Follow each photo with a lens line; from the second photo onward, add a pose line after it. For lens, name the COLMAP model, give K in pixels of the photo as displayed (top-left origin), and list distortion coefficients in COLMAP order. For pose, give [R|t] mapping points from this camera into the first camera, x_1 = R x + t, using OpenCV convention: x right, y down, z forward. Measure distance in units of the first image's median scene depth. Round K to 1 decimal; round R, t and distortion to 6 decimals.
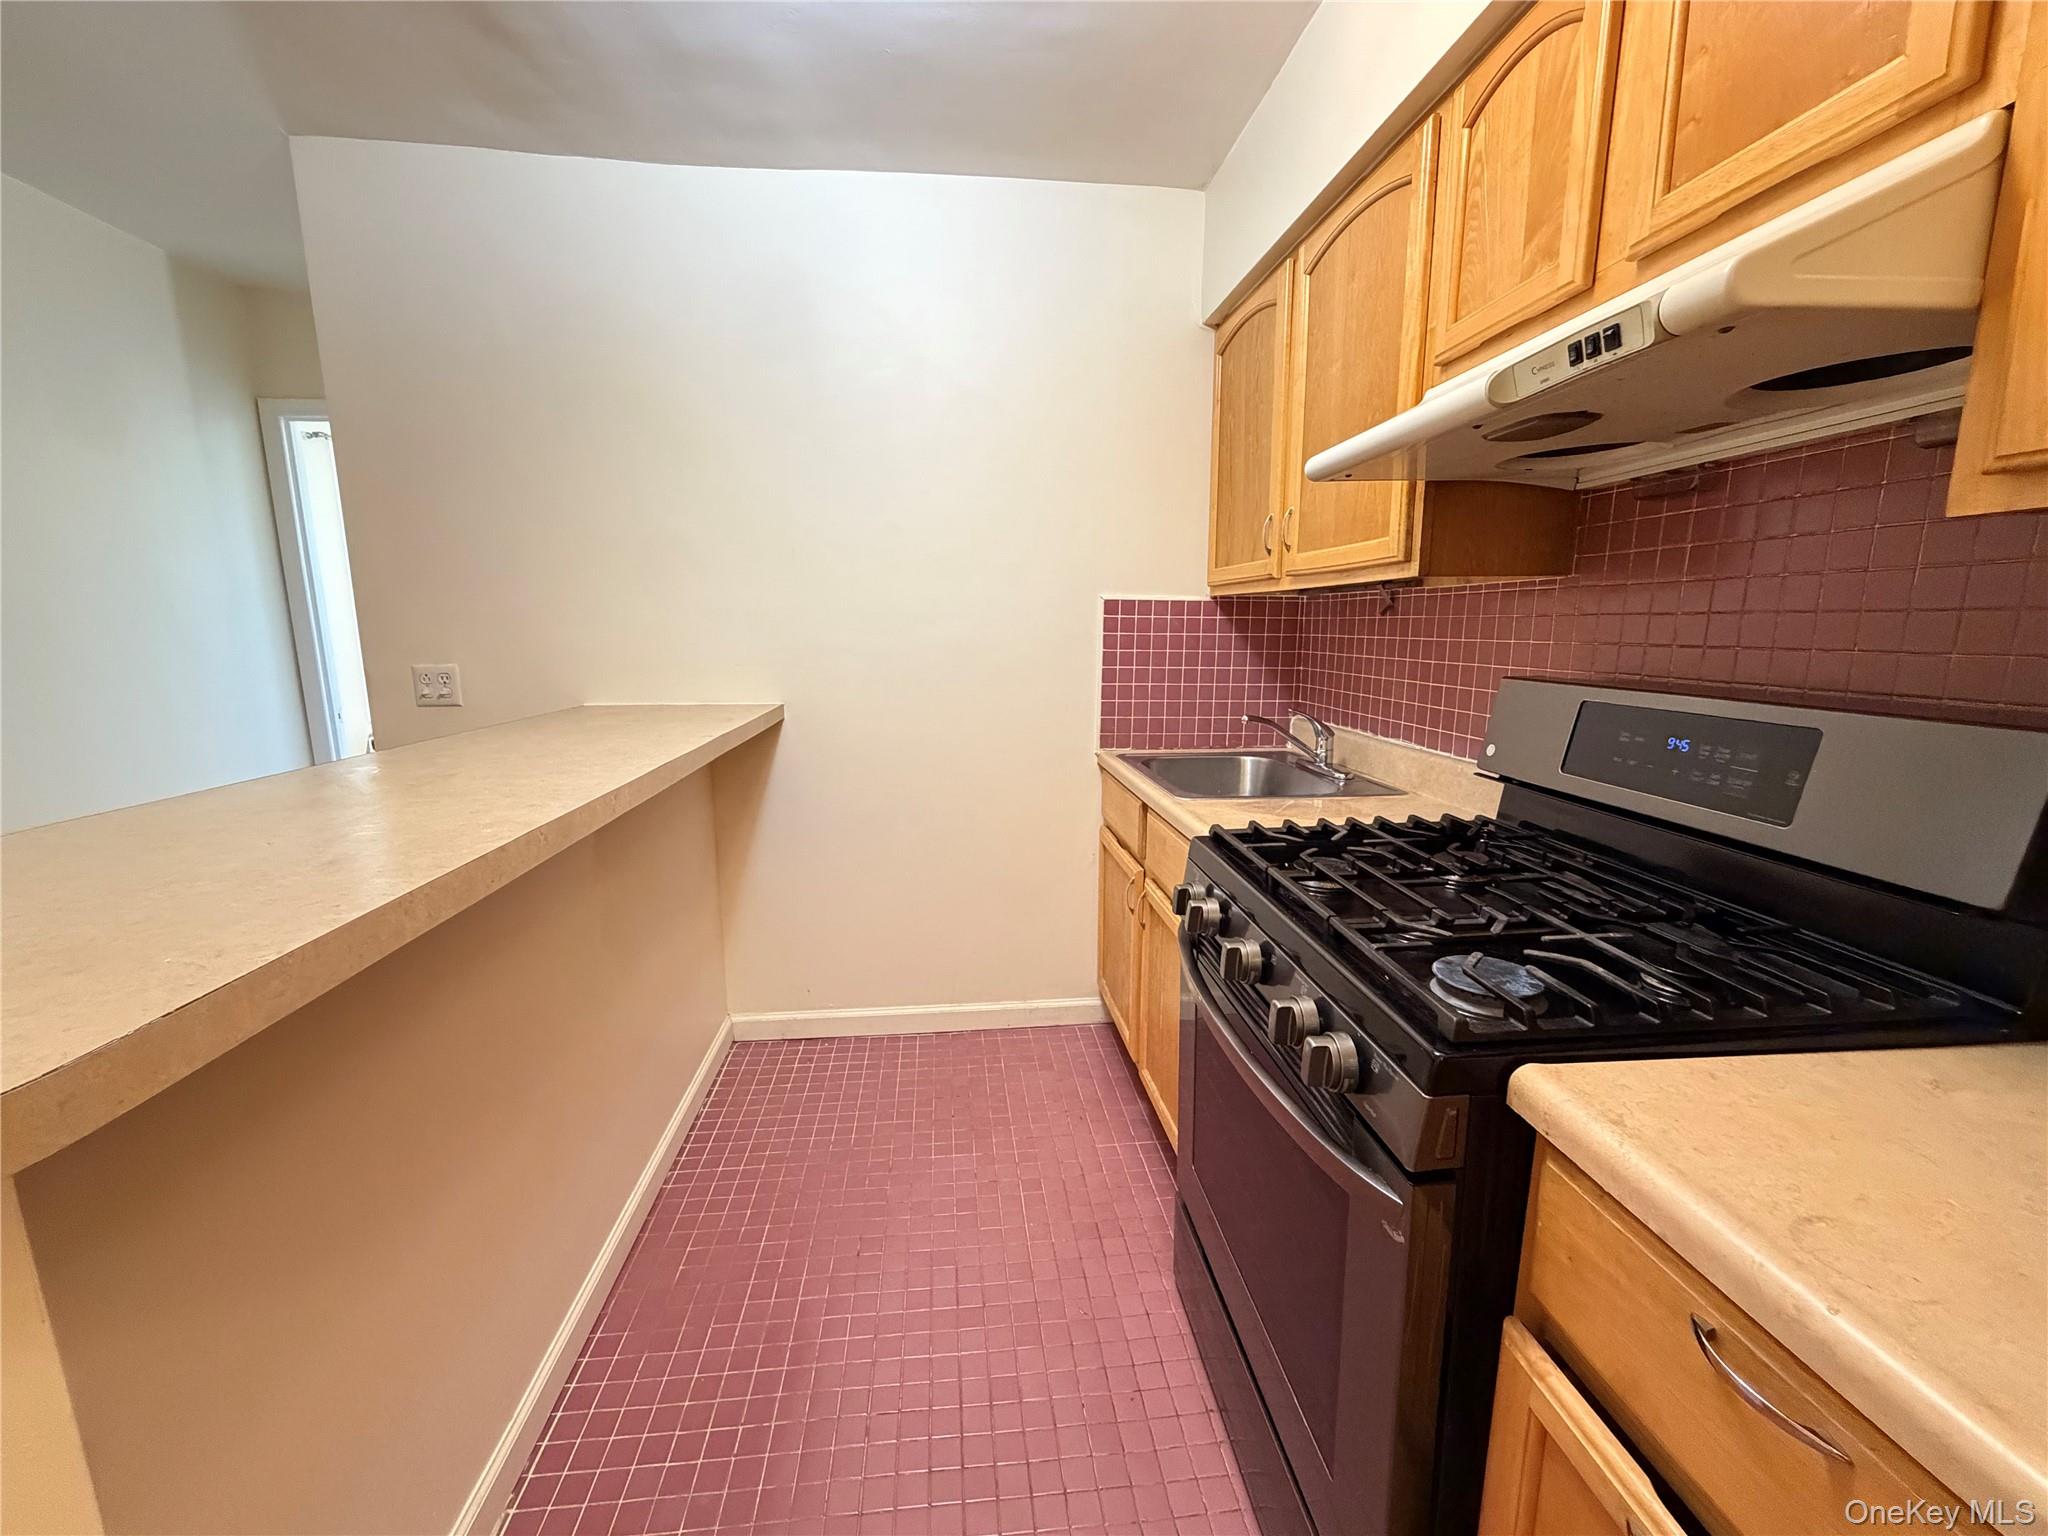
lens RADIAL K [[813.2, 0, 1015.5], [0, 813.2, 768.7], [0, 0, 1]] dist [-0.000909, -0.000155]
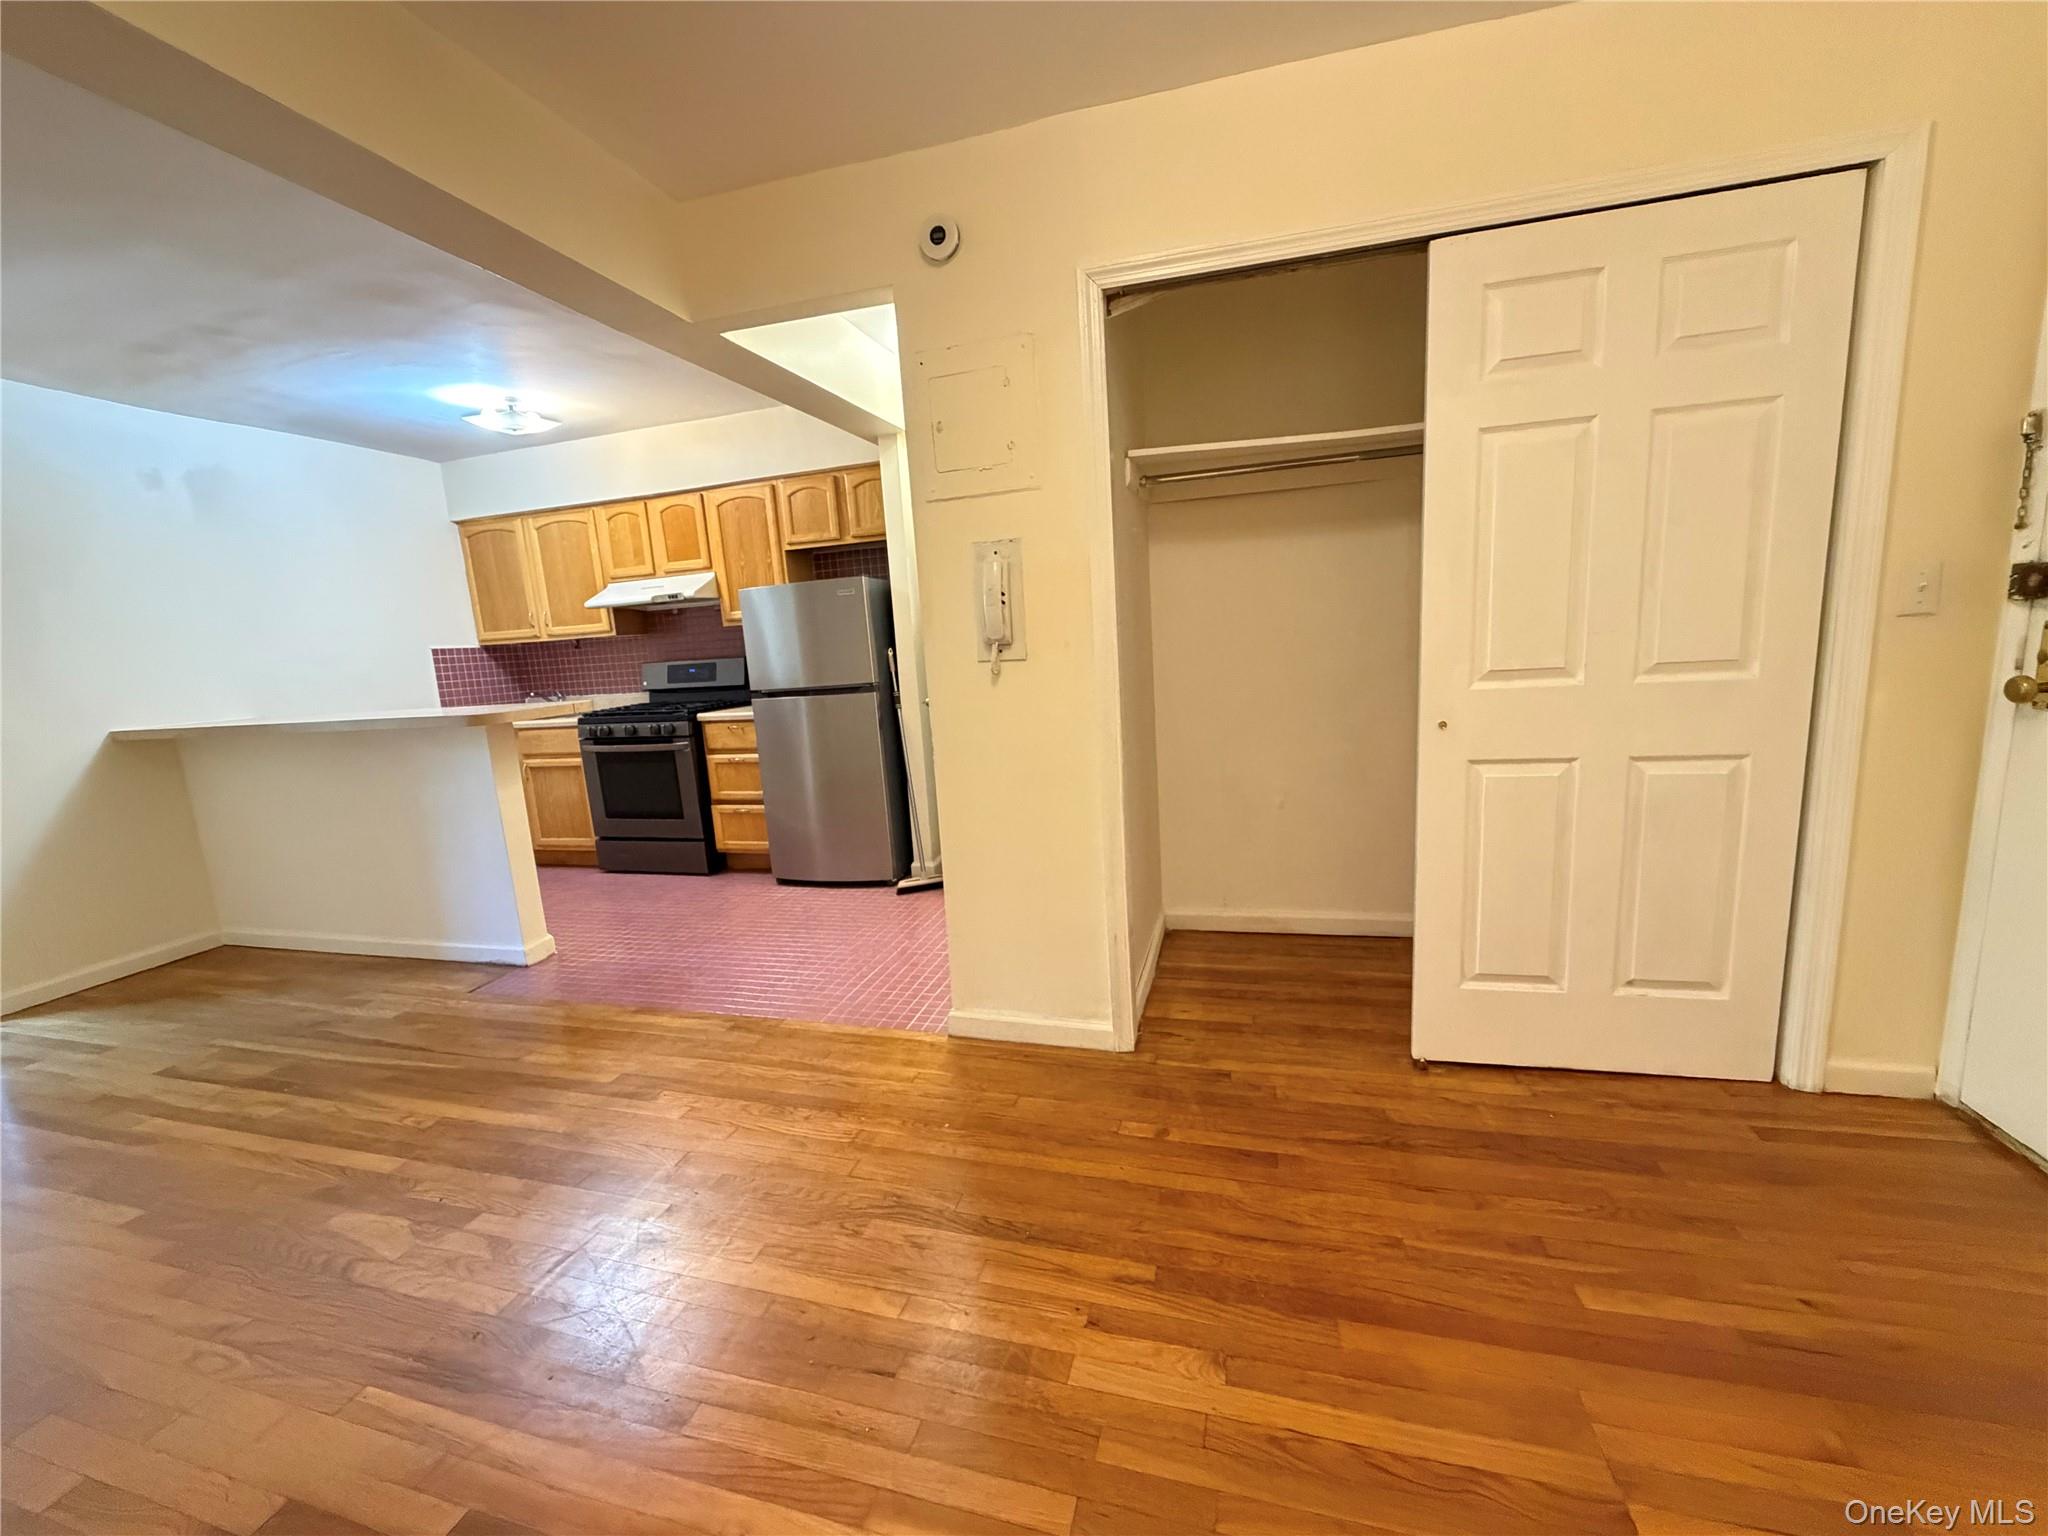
lens RADIAL K [[813.2, 0, 1015.5], [0, 813.2, 768.7], [0, 0, 1]] dist [-0.000909, -0.000155]
pose [[0.373453, -0.173558, 0.911269, -1.415644], [0.223846, 0.970173, 0.093041, 0.248544], [-0.900237, 0.169237, 0.401164, -1.214402]]
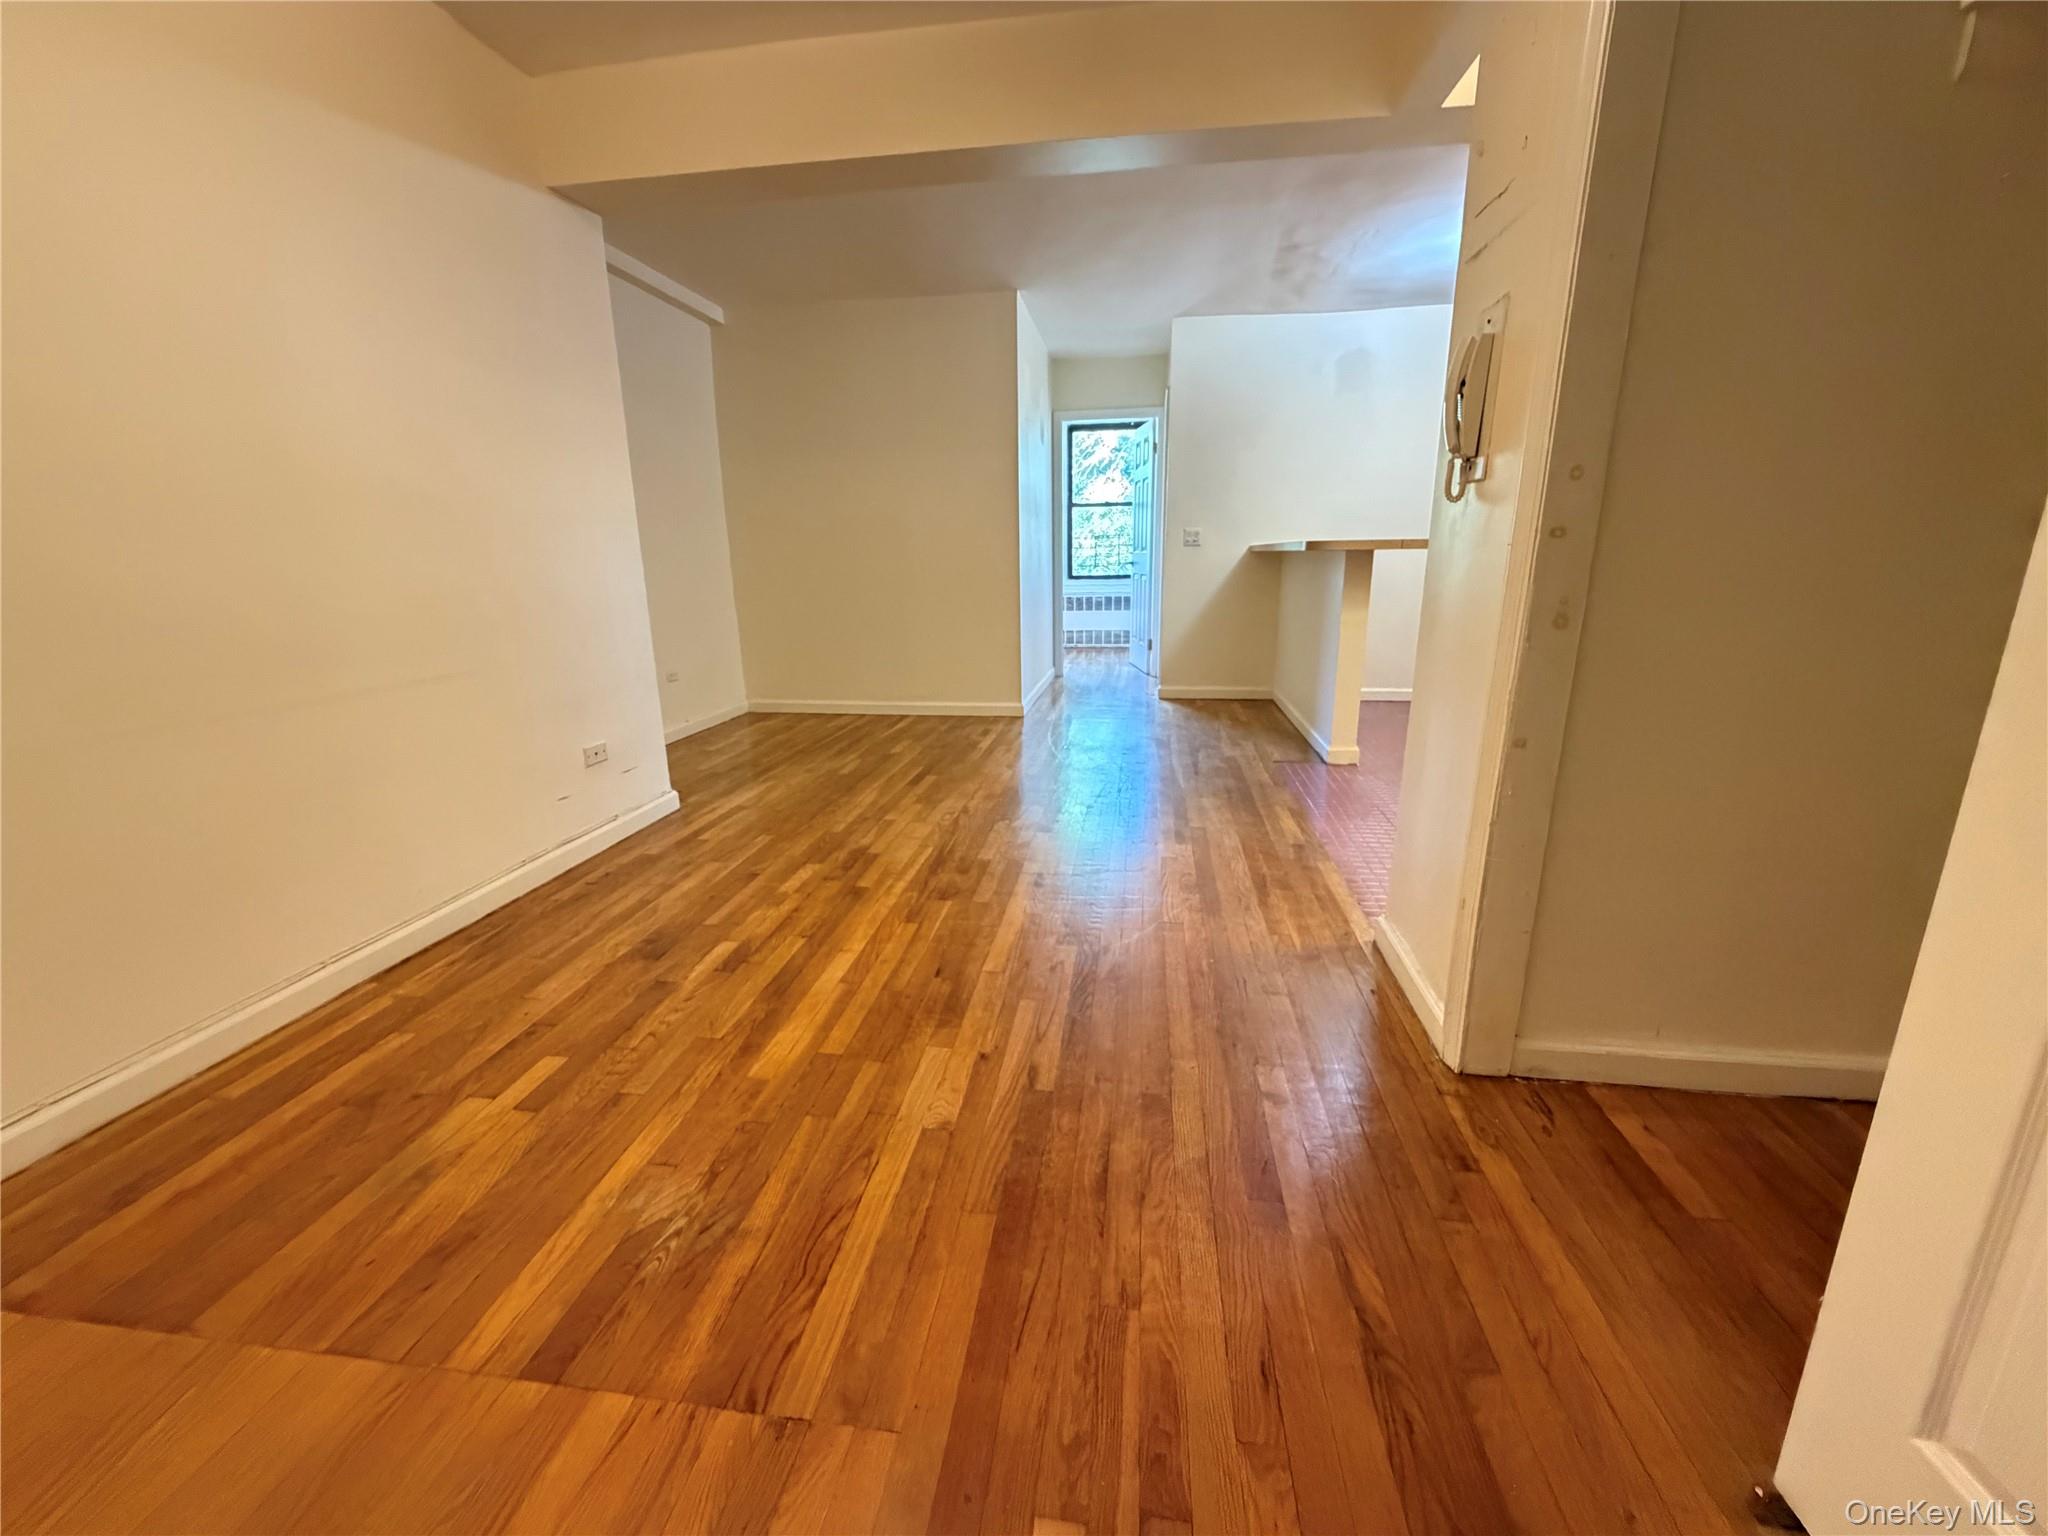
lens RADIAL K [[813.2, 0, 1015.5], [0, 813.2, 768.7], [0, 0, 1]] dist [-0.000909, -0.000155]
pose [[0.968362, 0.052935, -0.243872, -0.640495], [-0.032119, 0.995553, 0.088560, 0.422605], [0.247476, -0.077925, 0.965755, -1.666642]]
